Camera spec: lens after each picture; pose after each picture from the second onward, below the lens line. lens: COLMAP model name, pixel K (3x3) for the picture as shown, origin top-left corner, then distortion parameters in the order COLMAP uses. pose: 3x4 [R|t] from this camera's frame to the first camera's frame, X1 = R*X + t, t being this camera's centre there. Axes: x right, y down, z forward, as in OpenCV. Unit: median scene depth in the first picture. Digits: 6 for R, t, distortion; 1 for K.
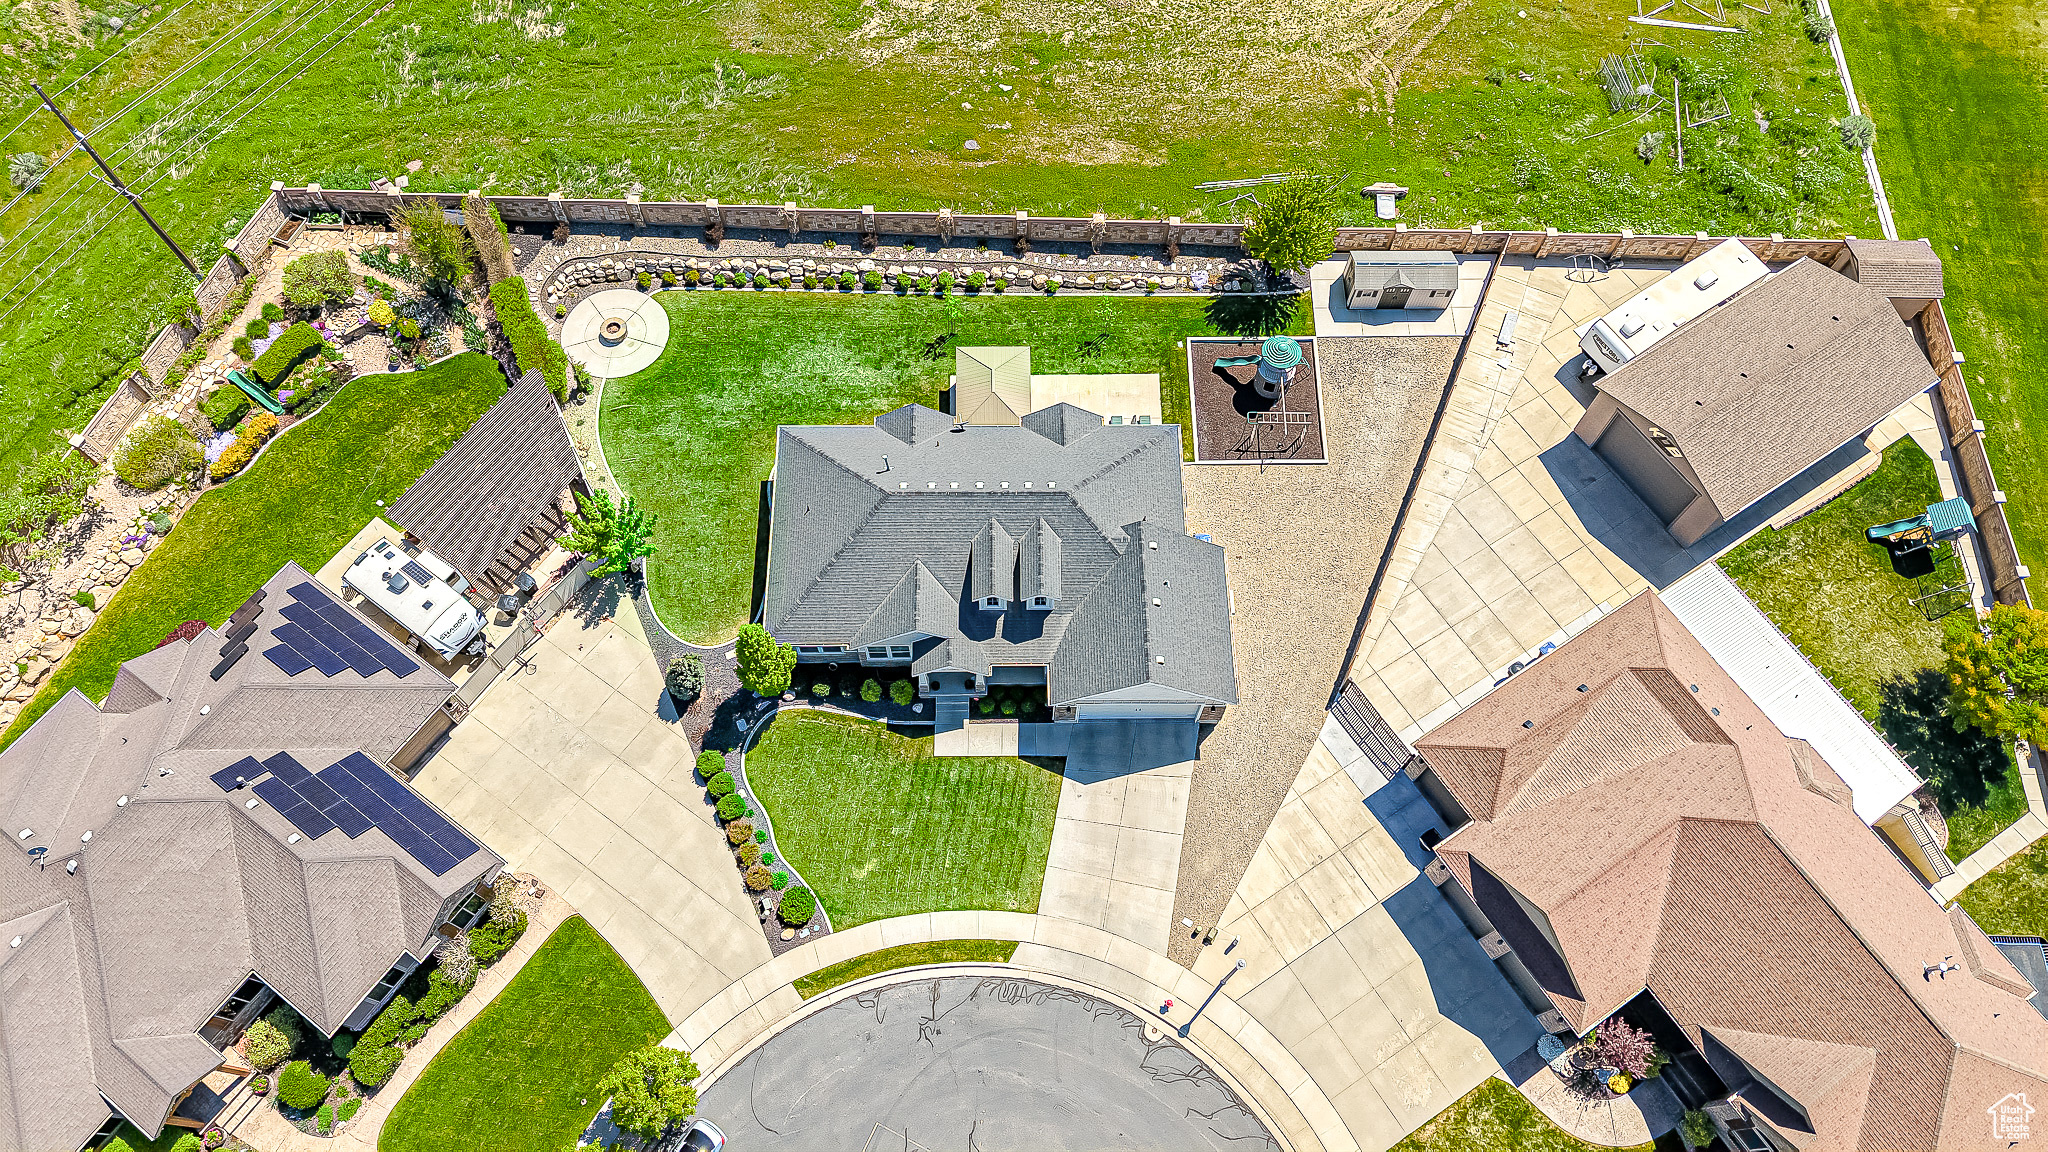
lens RADIAL K [[1411.7, 0, 1024.0], [0, 1411.7, 576.0], [0, 0, 1]] dist [0.084889, -0.226912]
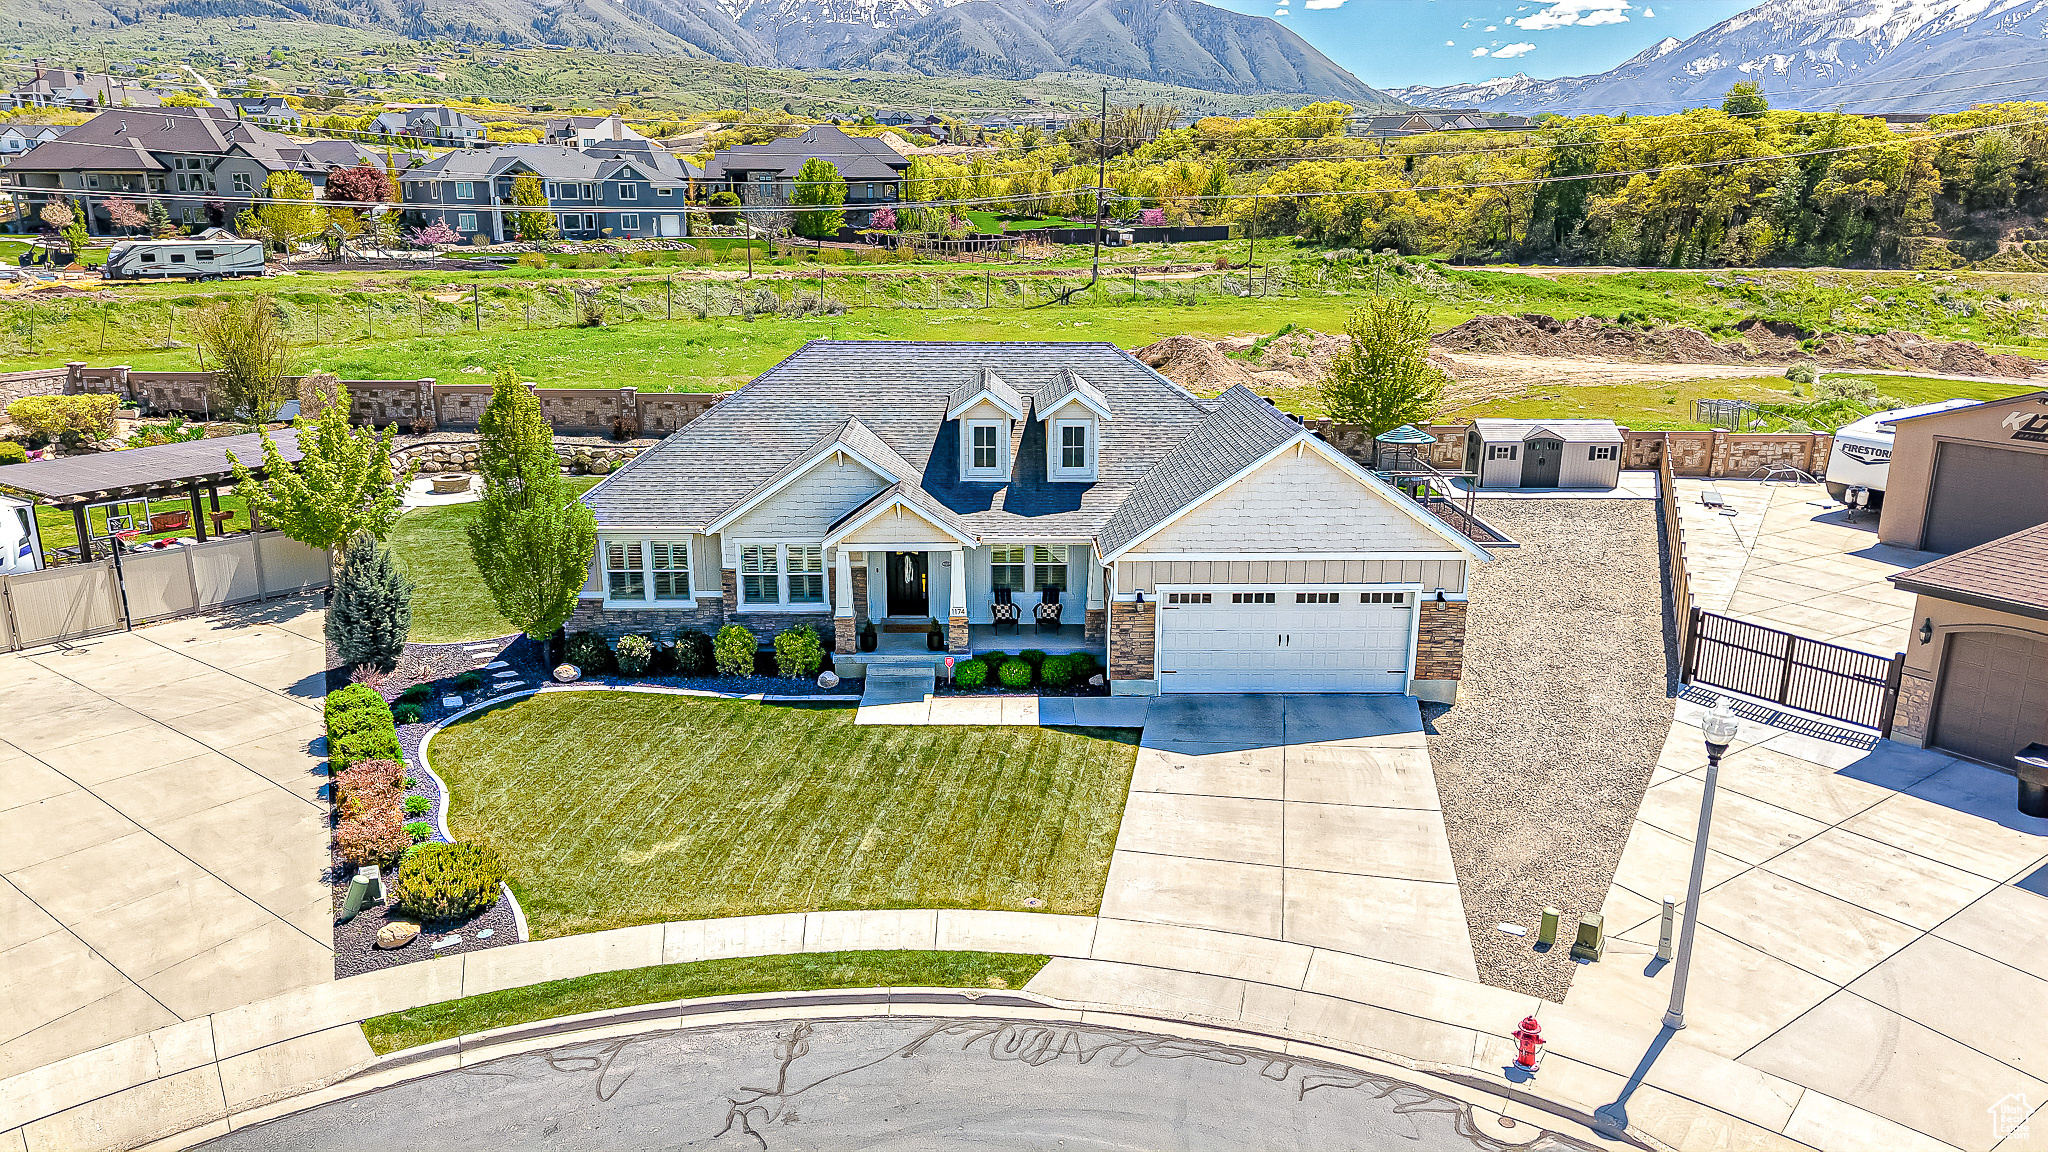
lens RADIAL K [[1373.9, 0, 1024.0], [0, 1373.9, 576.0], [0, 0, 1]] dist [0.029058, -0.034499]
pose [[0.999956, -0.006699, 0.006517, -0.011386], [0.009323, 0.665725, -0.746139, 0.437789], [0.000660, 0.746167, 0.665758, 0.681778]]
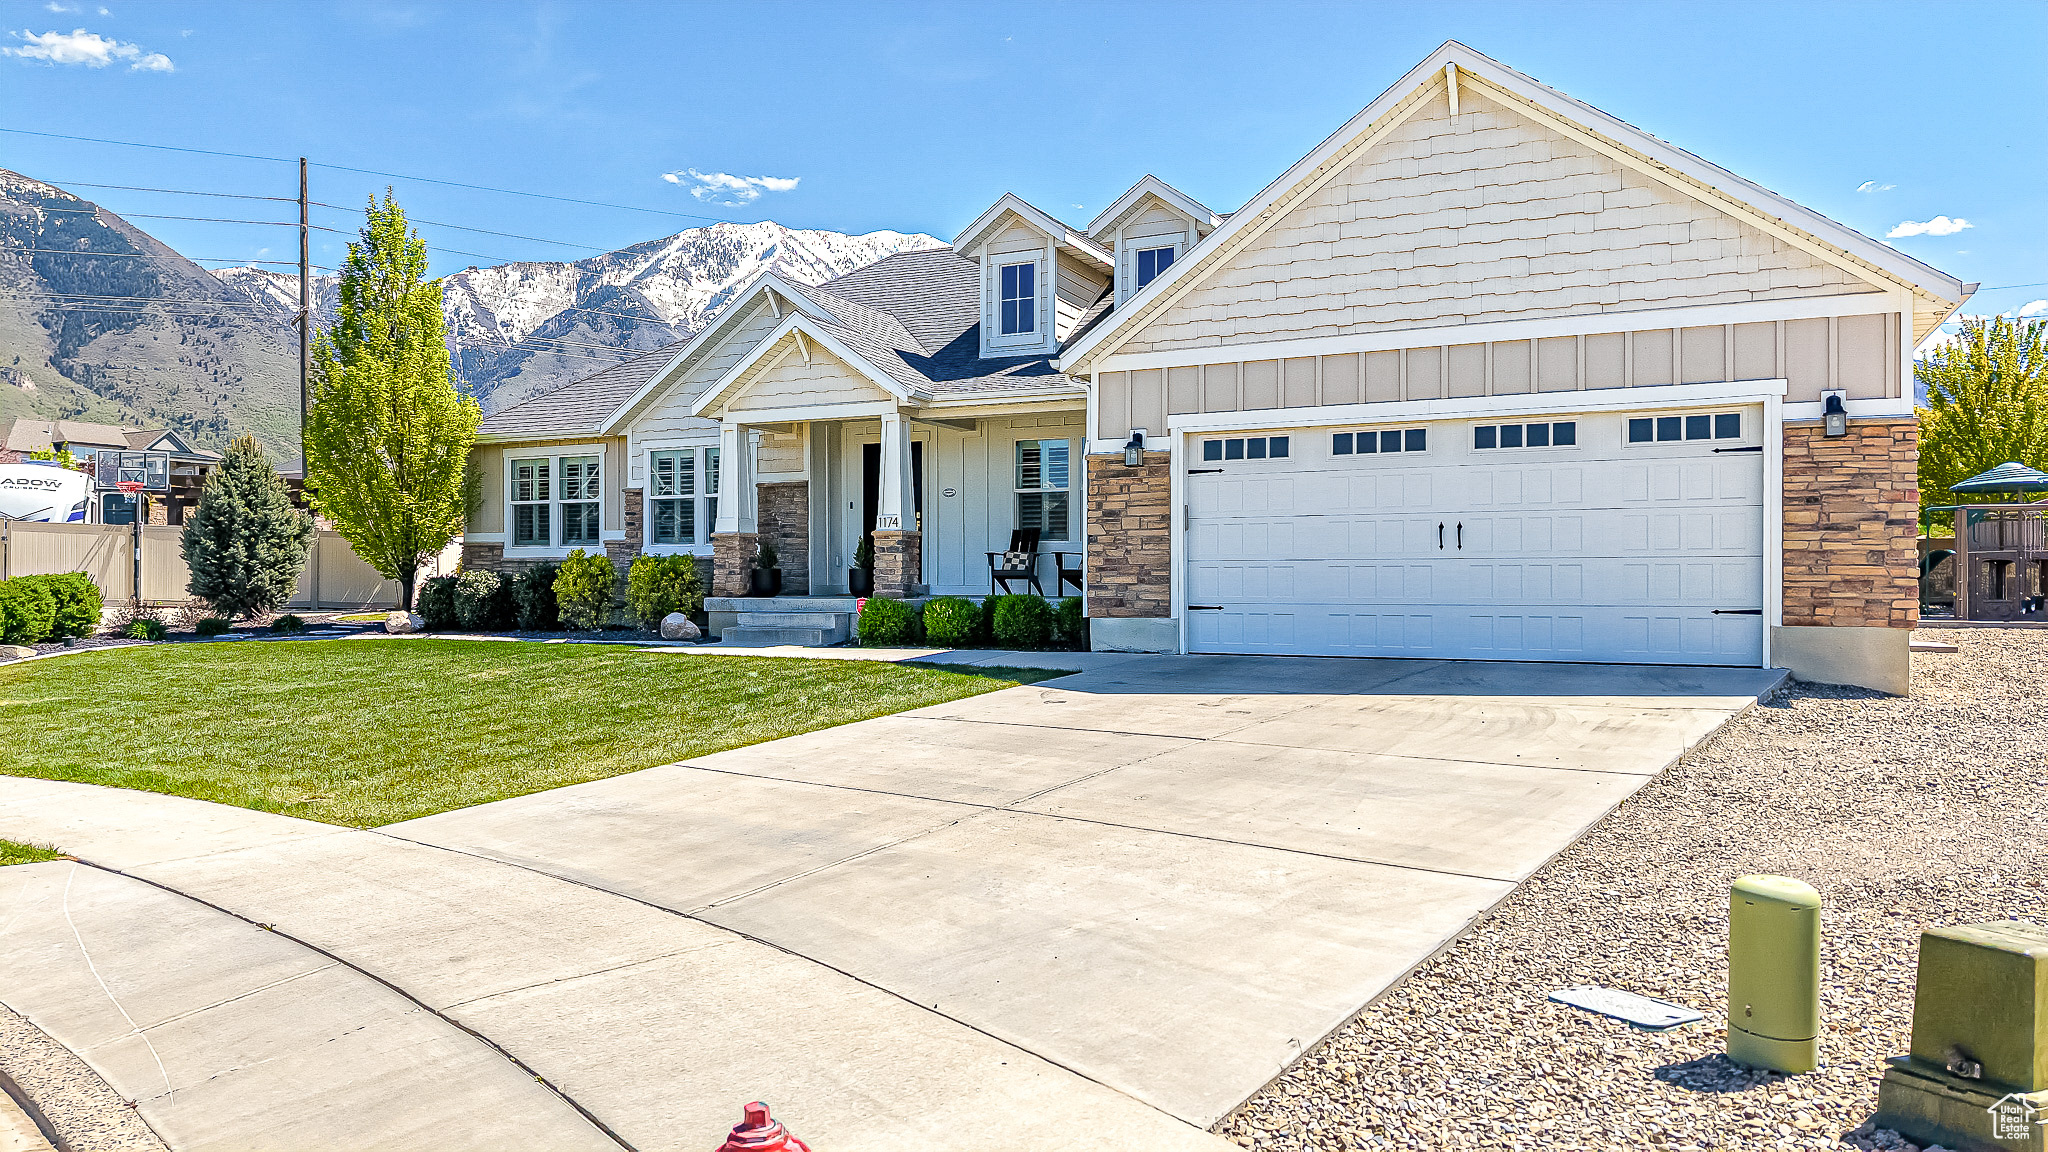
lens RADIAL K [[1373.9, 0, 1024.0], [0, 1373.9, 576.0], [0, 0, 1]] dist [0.029058, -0.034499]
pose [[0.897091, -0.008376, -0.441767, 0.116522], [-0.393717, 0.438628, -0.807832, 0.301281], [0.200538, 0.898630, 0.390191, 0.923032]]
